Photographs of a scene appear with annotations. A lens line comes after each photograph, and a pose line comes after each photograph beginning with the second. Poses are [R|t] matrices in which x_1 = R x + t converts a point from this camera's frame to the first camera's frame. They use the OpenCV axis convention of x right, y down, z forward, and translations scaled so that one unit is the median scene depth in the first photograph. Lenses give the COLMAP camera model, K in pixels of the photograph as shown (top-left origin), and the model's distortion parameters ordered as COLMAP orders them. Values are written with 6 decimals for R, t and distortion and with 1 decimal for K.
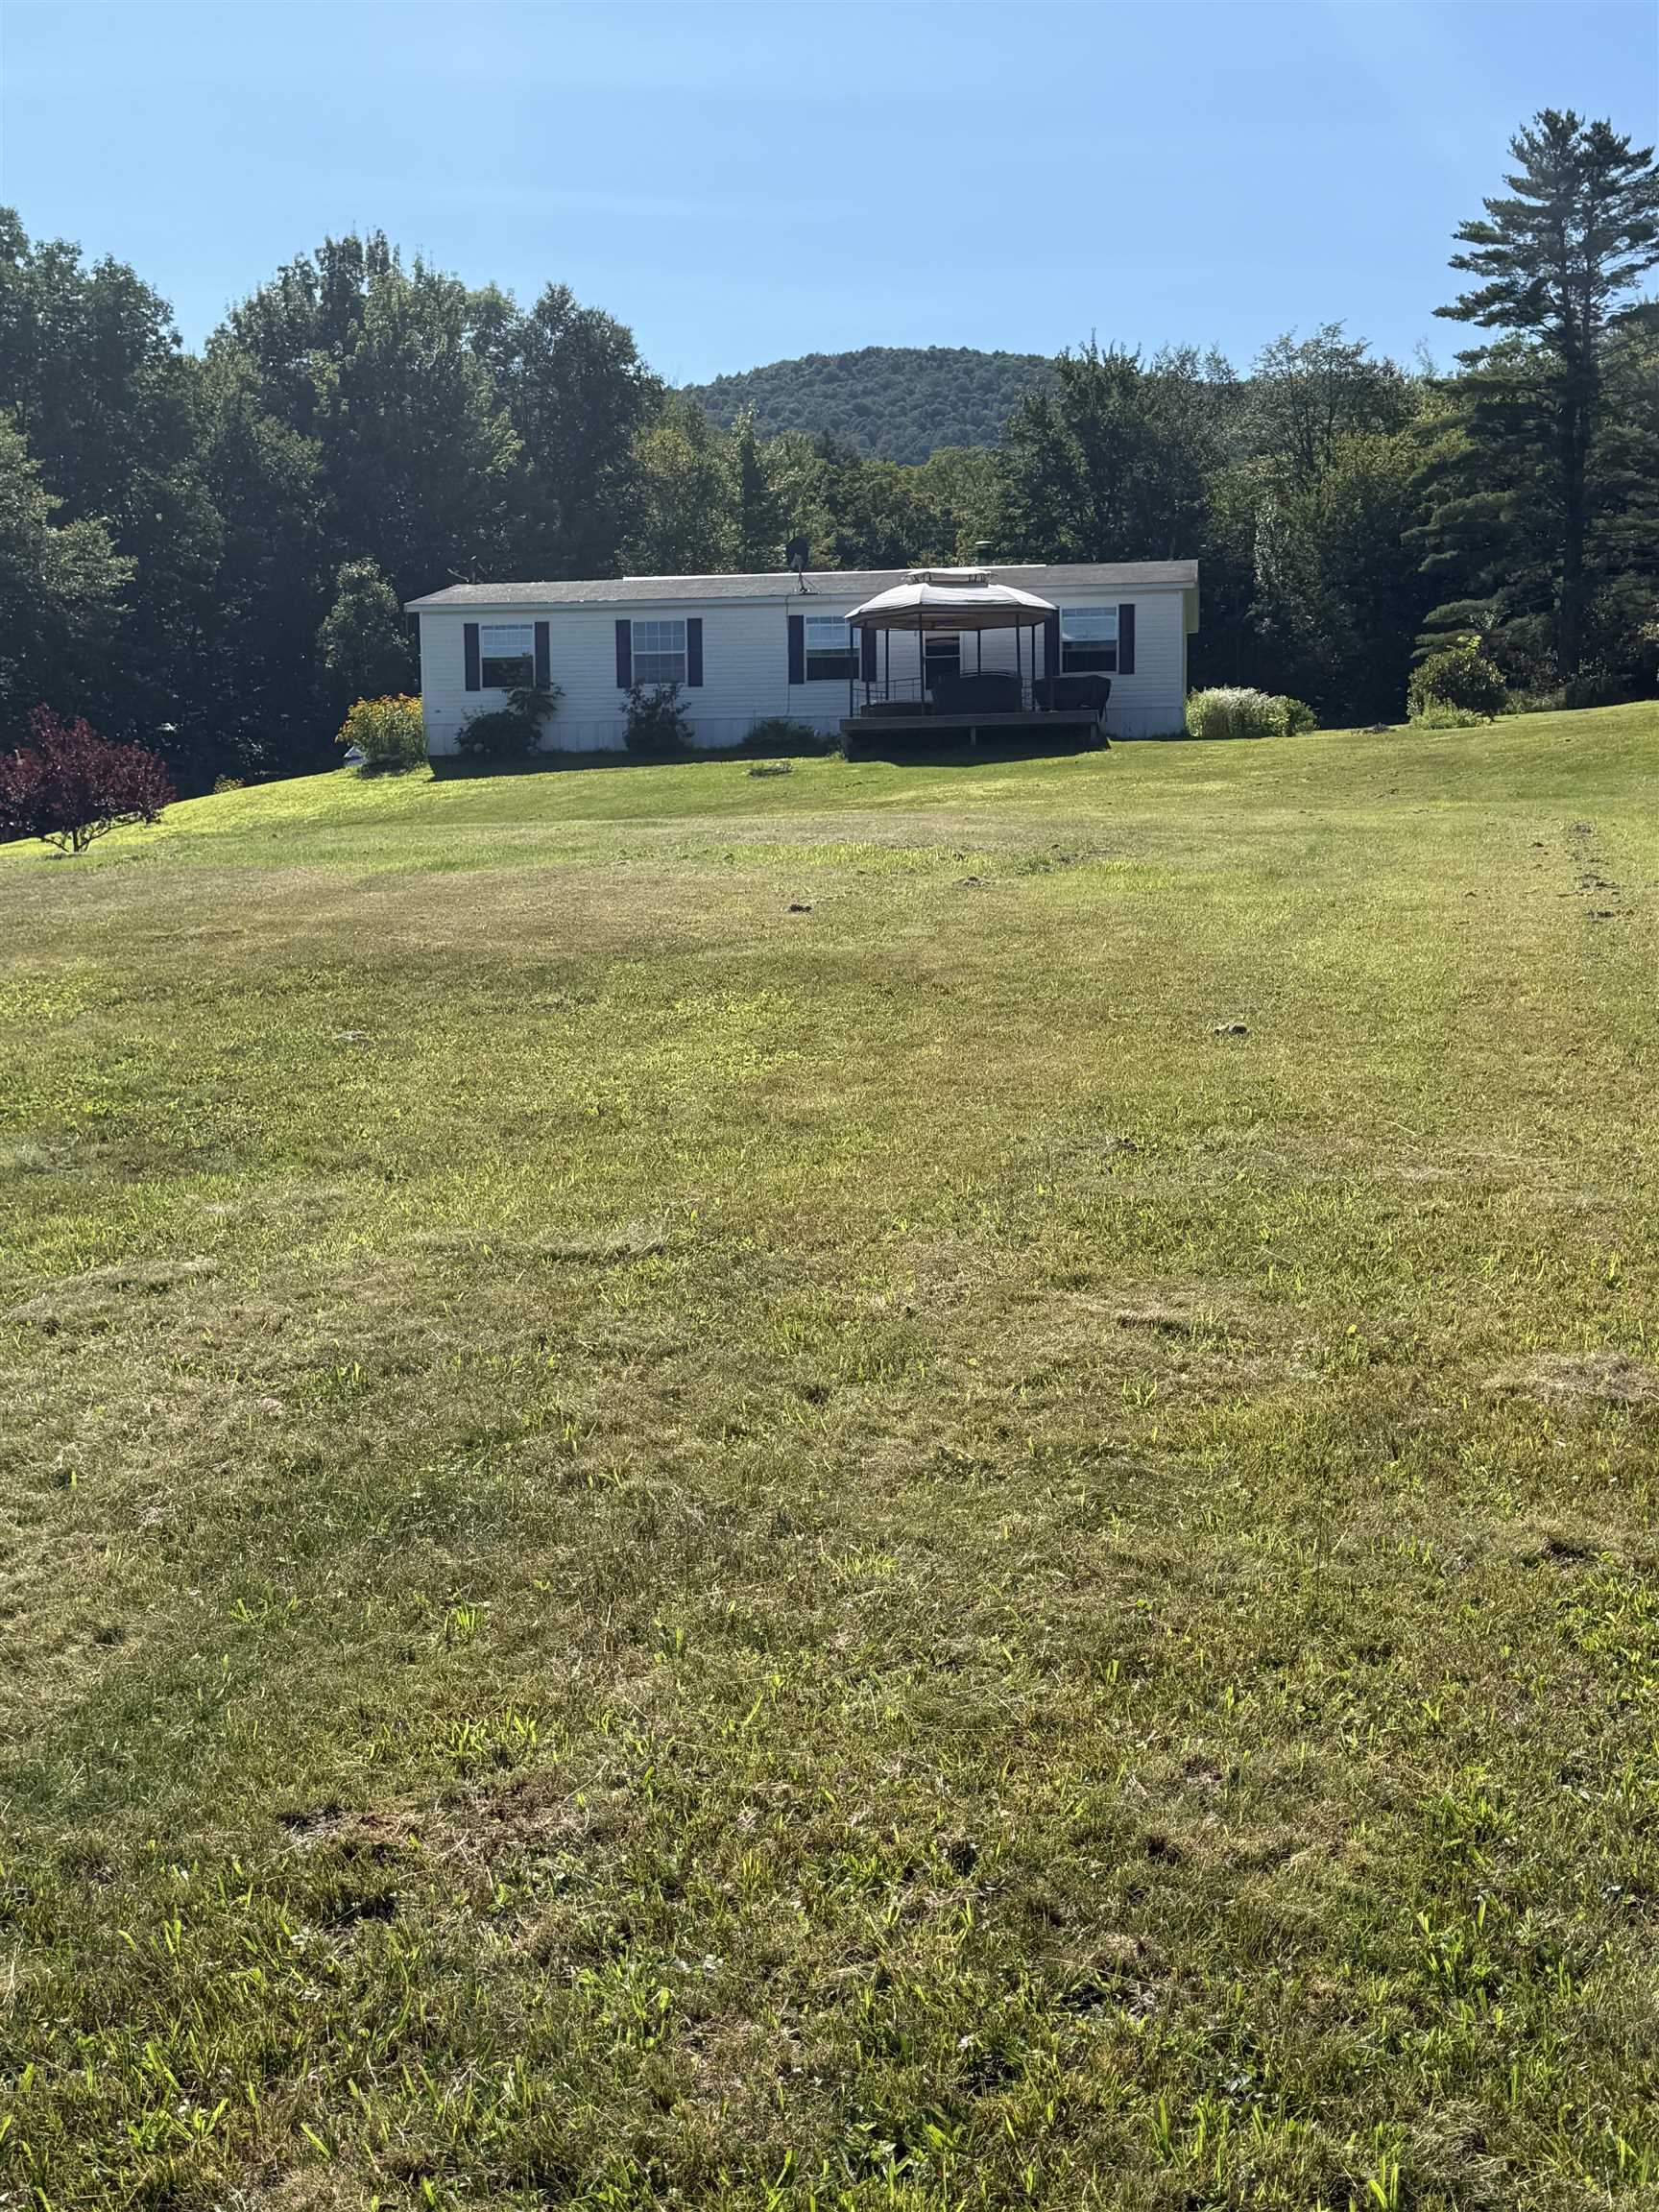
lens RADIAL K [[2777.2, 0, 828.3], [0, 2777.2, 1105.8], [0, 0, 1]] dist [0.112950, 0.000000]
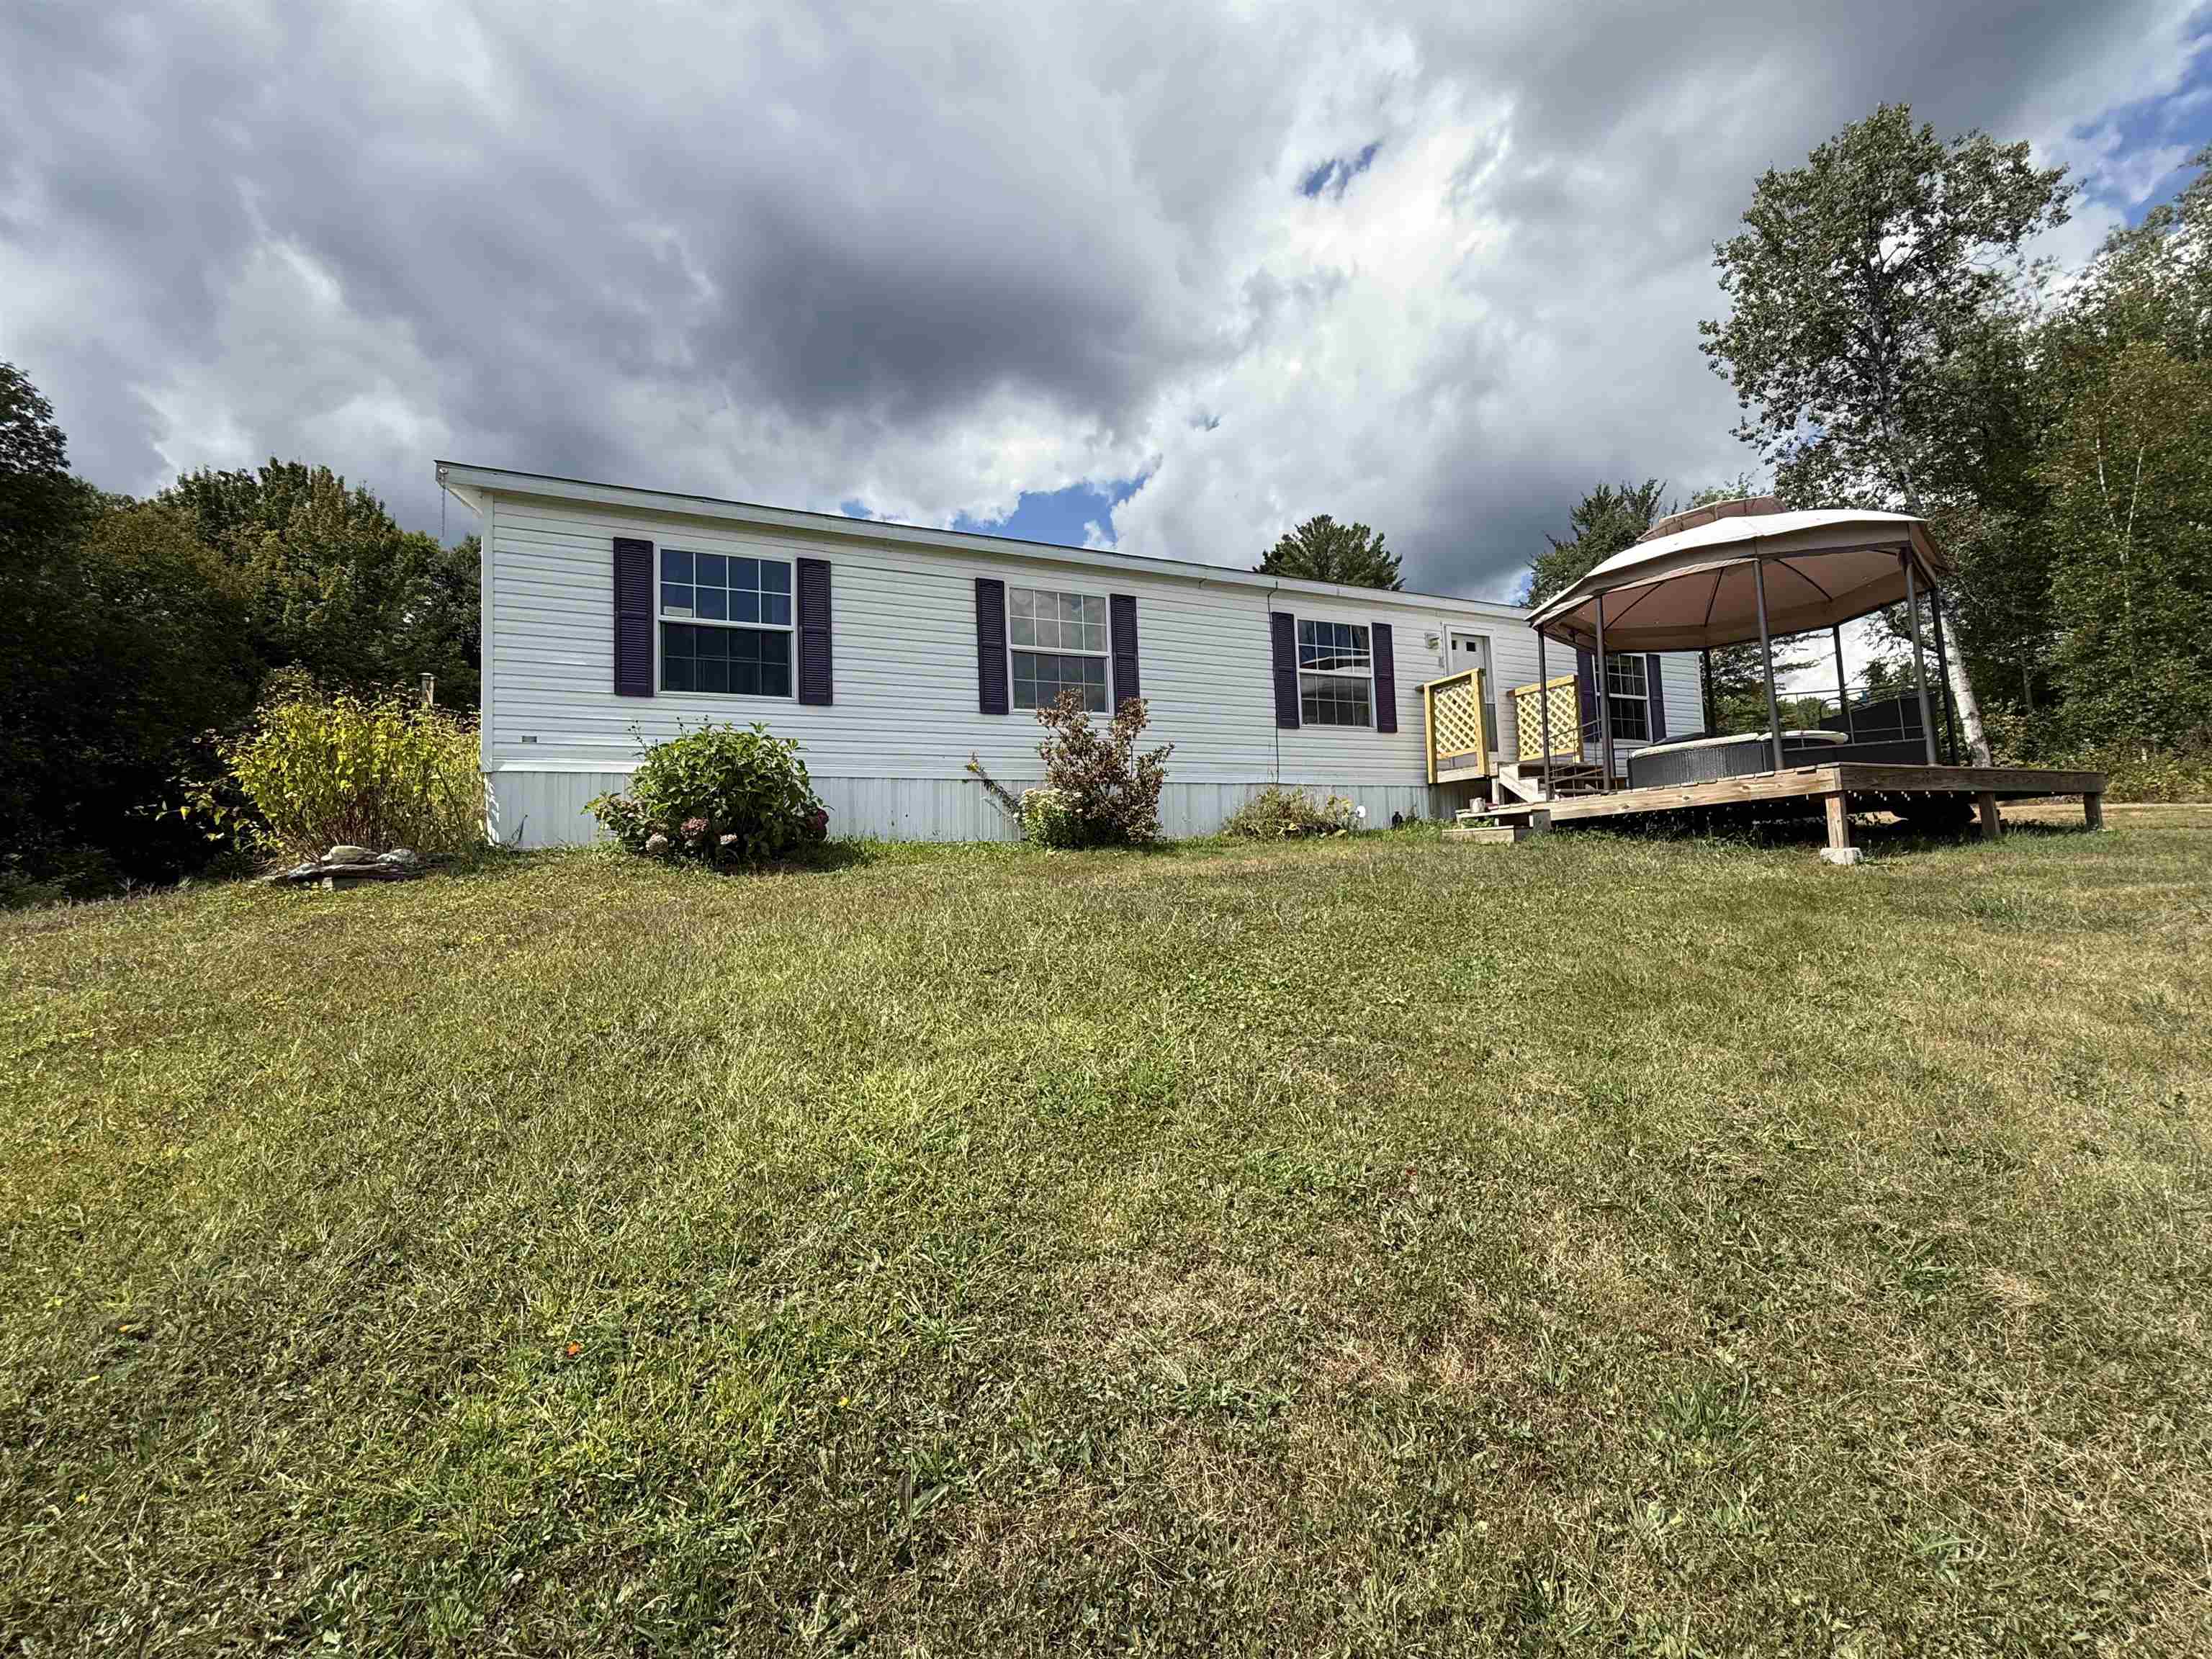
lens RADIAL K [[879.9, 0, 1112.9], [0, 879.9, 828.3], [0, 0, 1]] dist [0.001621, 0.000170]
pose [[0.832511, 0.011092, 0.553897, -0.140821], [0.069576, 0.989790, -0.124395, -0.108138], [-0.549622, 0.142099, 0.823240, 0.857255]]
